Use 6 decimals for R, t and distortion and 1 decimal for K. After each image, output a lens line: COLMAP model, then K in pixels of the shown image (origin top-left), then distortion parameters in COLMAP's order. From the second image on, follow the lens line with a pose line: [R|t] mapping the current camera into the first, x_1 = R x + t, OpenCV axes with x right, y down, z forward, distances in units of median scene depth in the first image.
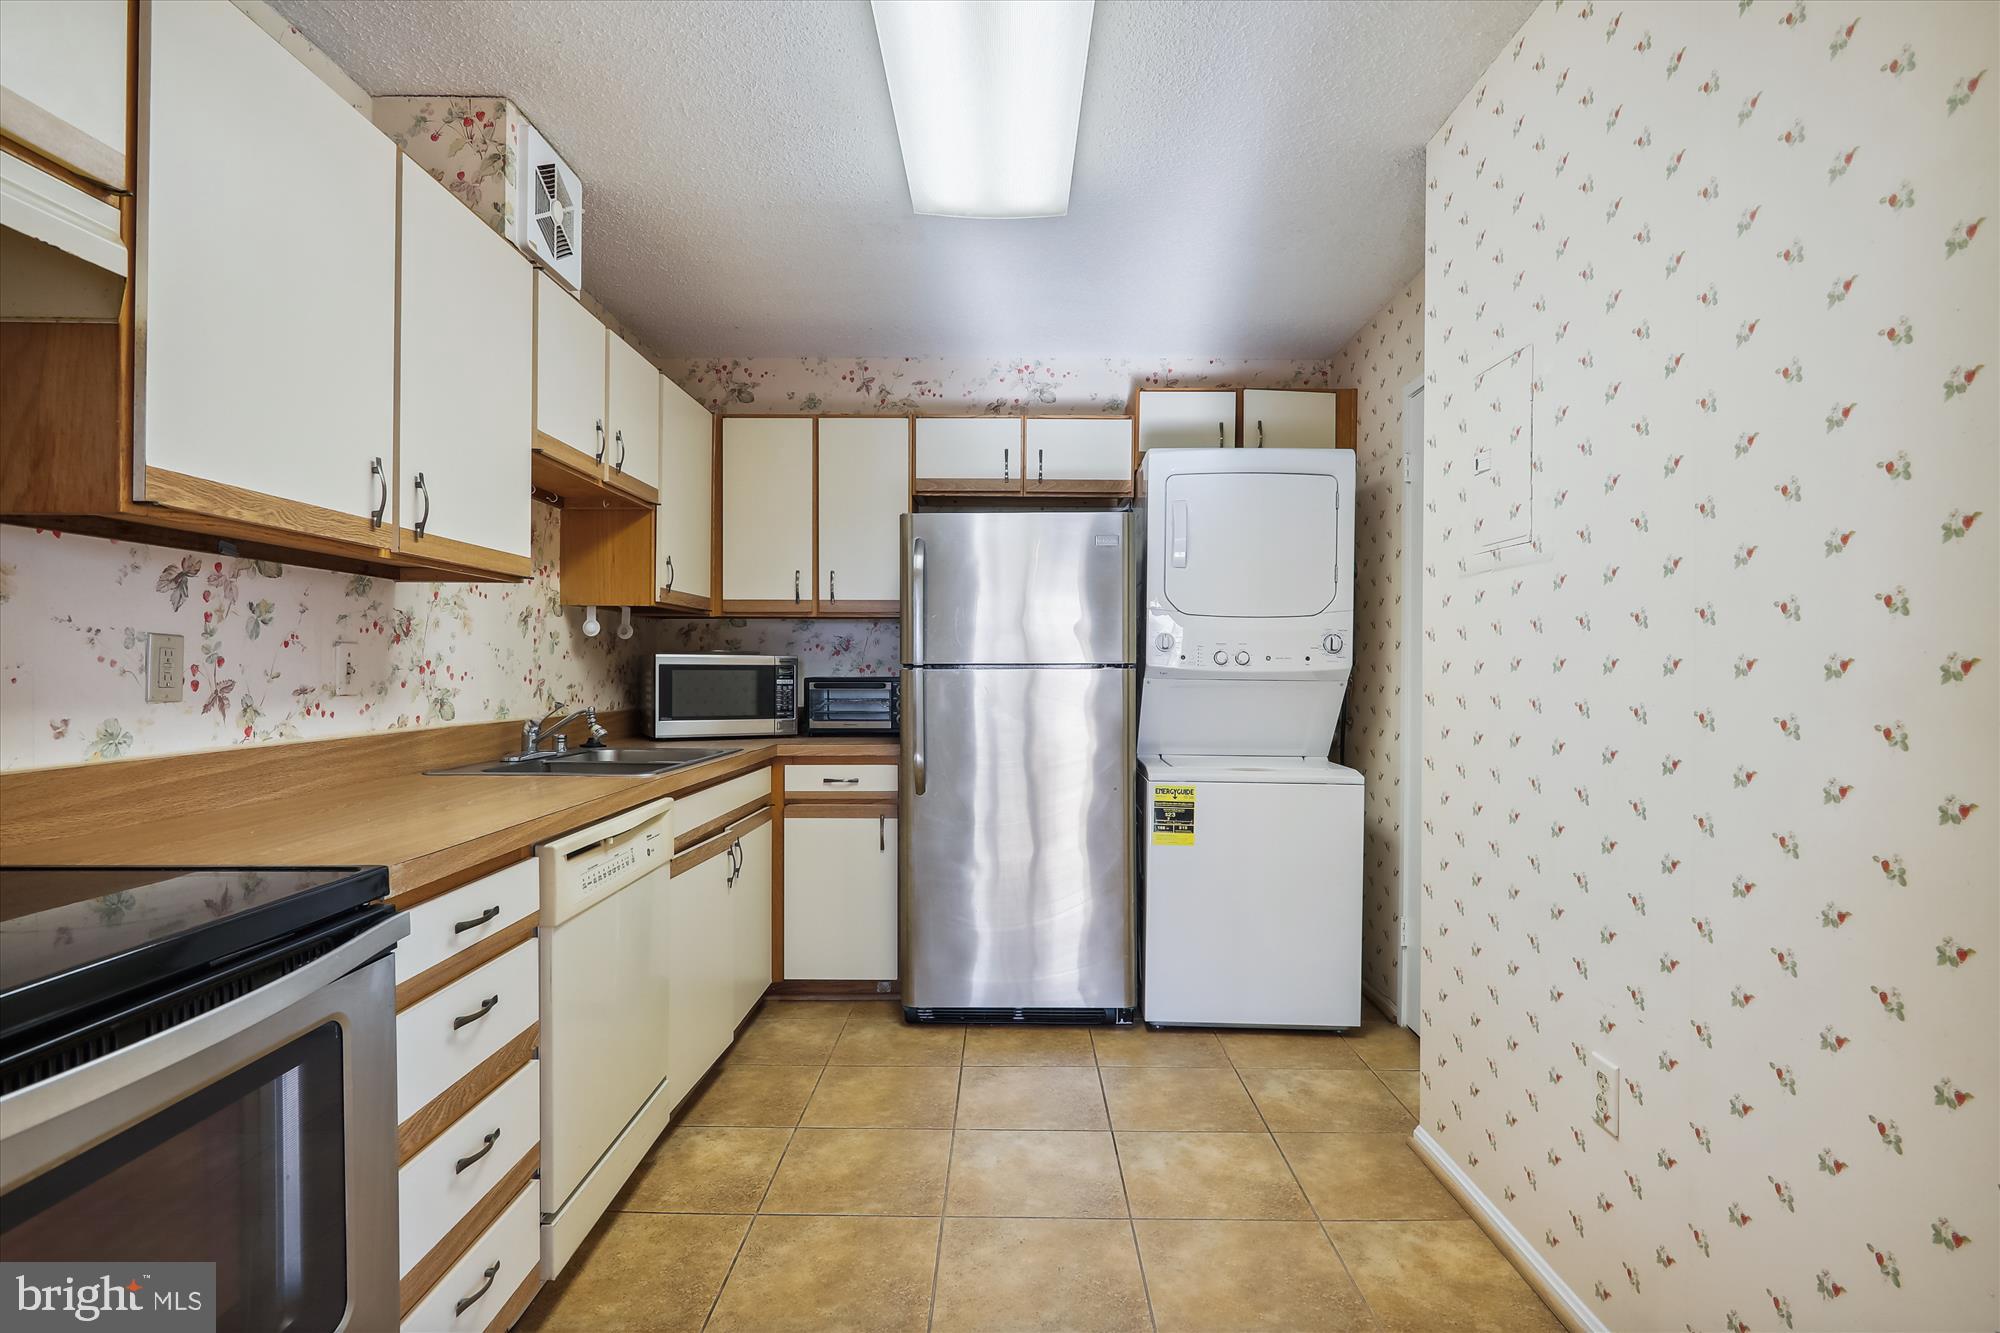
lens RADIAL K [[1000.6, 0, 1004.1], [0, 1000.6, 666.9], [0, 0, 1]] dist [-0.003956, -0.000159]
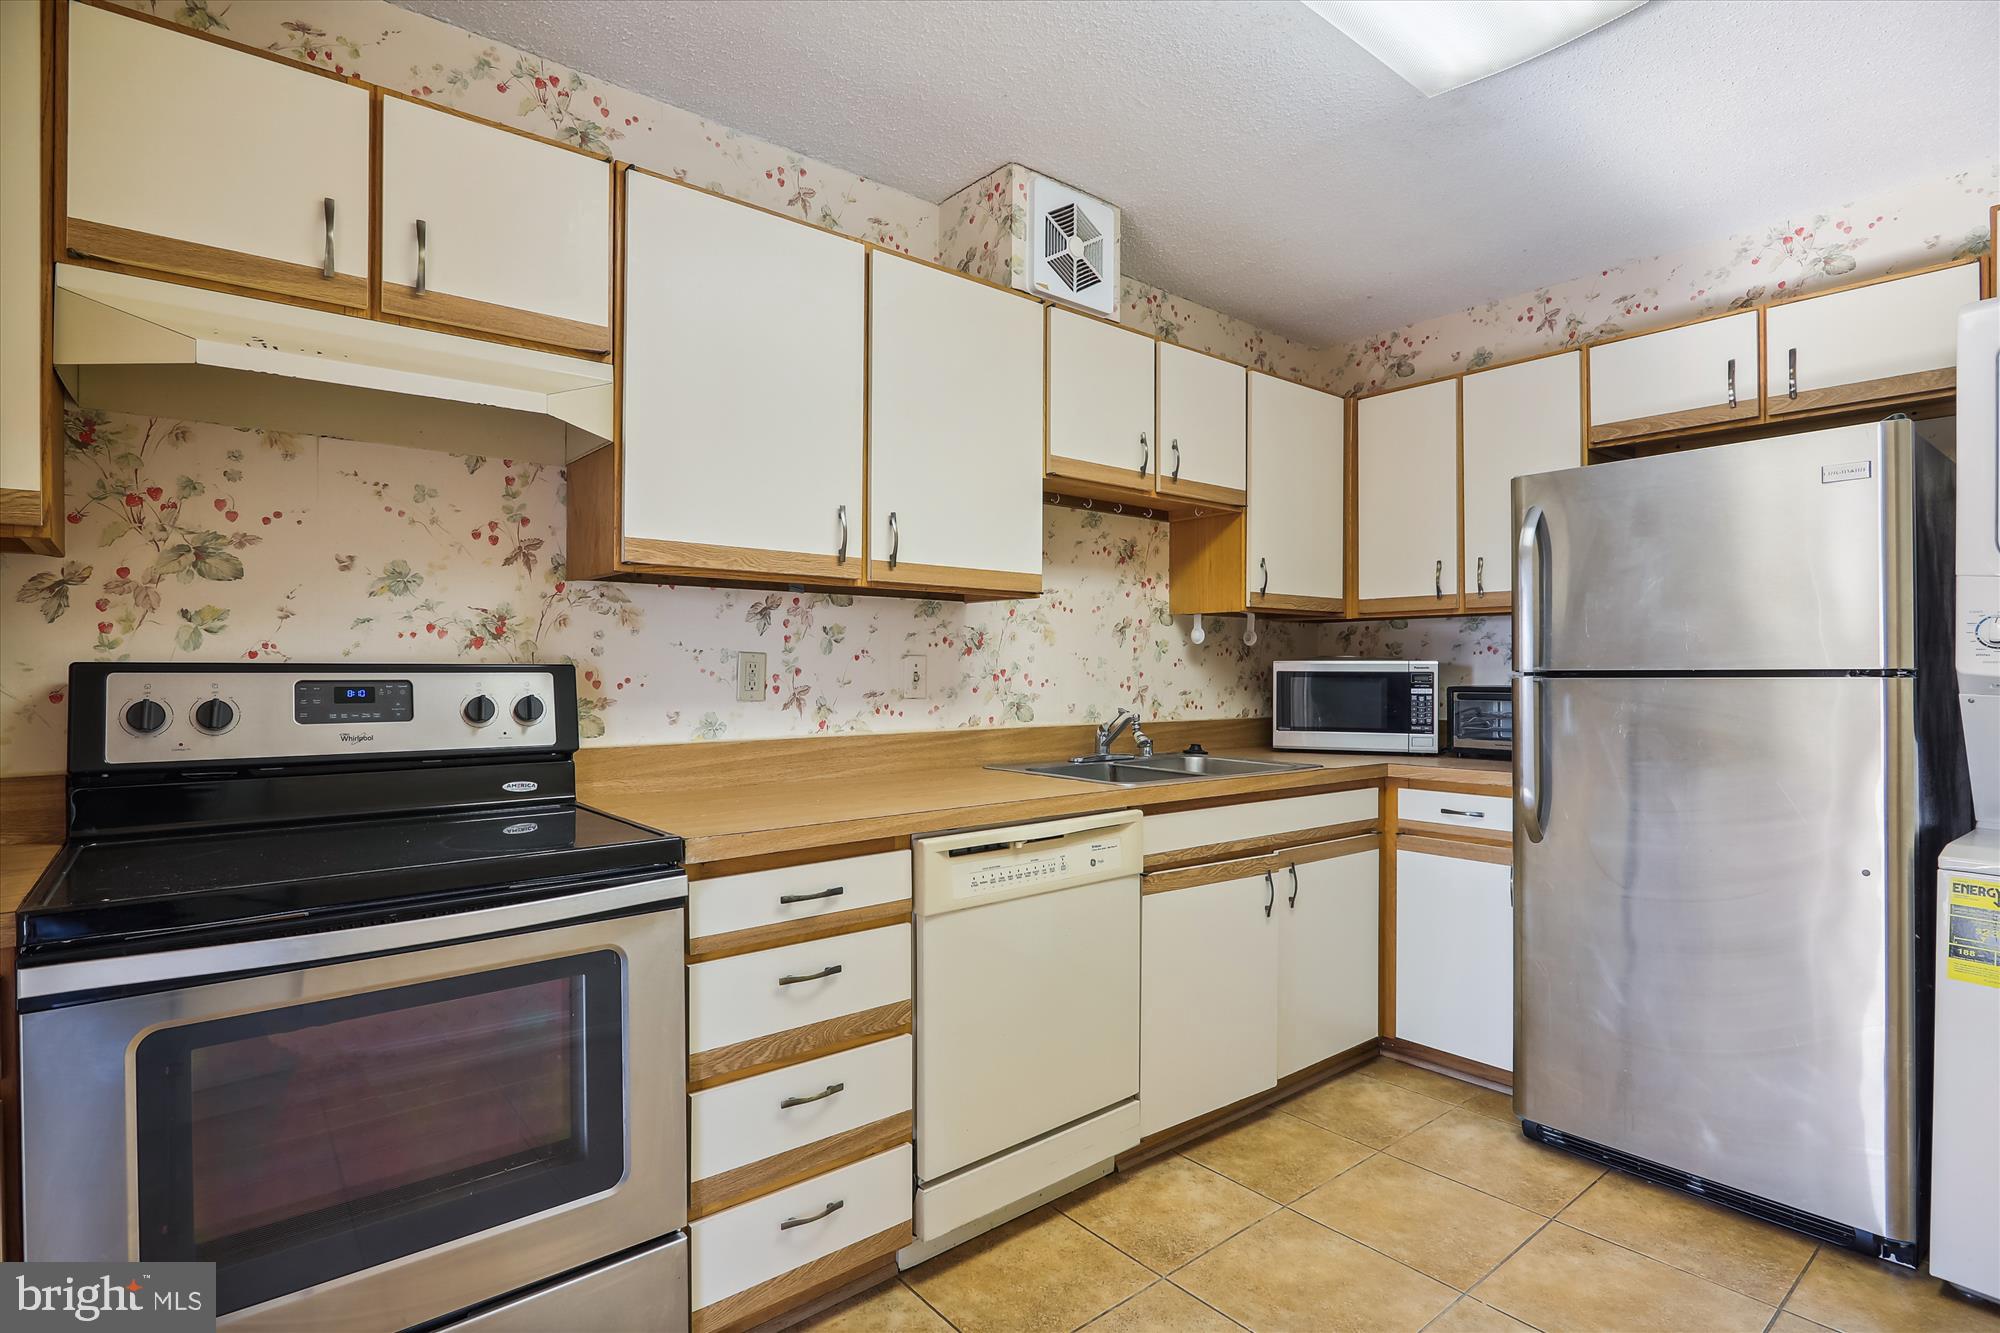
lens RADIAL K [[994.3, 0, 1001.4], [0, 994.3, 659.8], [0, 0, 1]] dist [-0.010480, -0.000154]
pose [[0.640323, -0.009815, -0.768043, 0.302913], [0.001364, 0.999931, -0.011642, -0.004047], [0.768104, 0.006407, 0.640293, 0.260209]]
